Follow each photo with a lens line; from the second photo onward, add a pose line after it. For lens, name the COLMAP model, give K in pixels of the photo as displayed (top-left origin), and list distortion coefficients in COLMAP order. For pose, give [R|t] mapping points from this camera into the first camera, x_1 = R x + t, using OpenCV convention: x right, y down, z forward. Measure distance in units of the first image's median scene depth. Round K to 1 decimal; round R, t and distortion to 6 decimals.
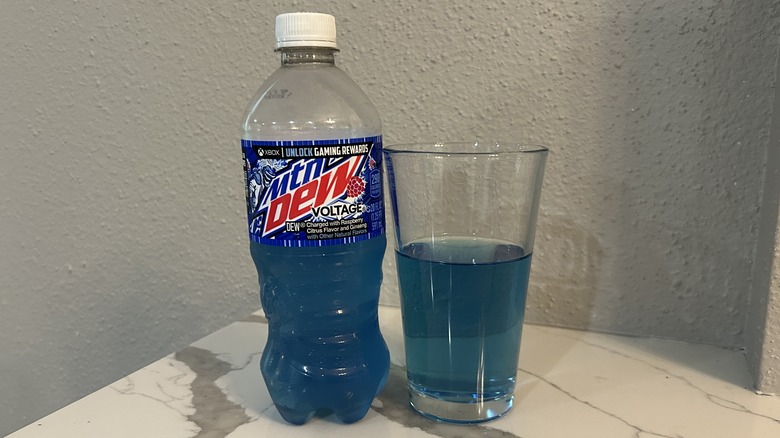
lens RADIAL K [[630.5, 0, 413.3], [0, 630.5, 237.4], [0, 0, 1]] dist [-0.004823, 0.007520]
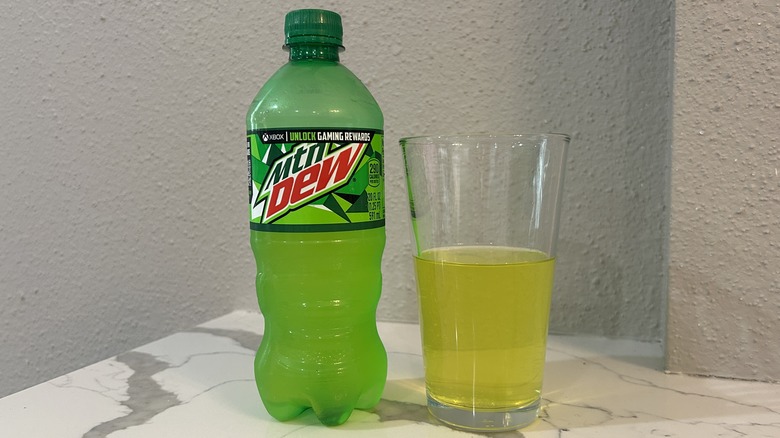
lens RADIAL K [[630.5, 0, 398.2], [0, 630.5, 231.8], [0, 0, 1]] dist [0.004024, -0.004495]
pose [[0.999589, -0.017680, 0.022561, 0.061230], [0.019899, 0.994557, -0.102273, 0.089857], [-0.020630, 0.102680, 0.994501, -0.057343]]
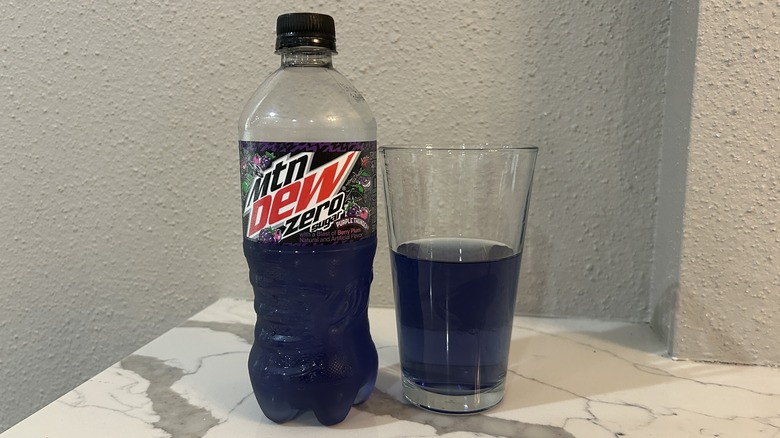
lens RADIAL K [[585.3, 0, 380.4], [0, 585.3, 219.8], [0, 0, 1]] dist [-0.000383, -0.001561]
pose [[0.987459, -0.034385, 0.154085, -0.103360], [0.040777, 0.998426, -0.038515, 0.012786], [-0.152518, 0.044315, 0.987307, 0.026224]]
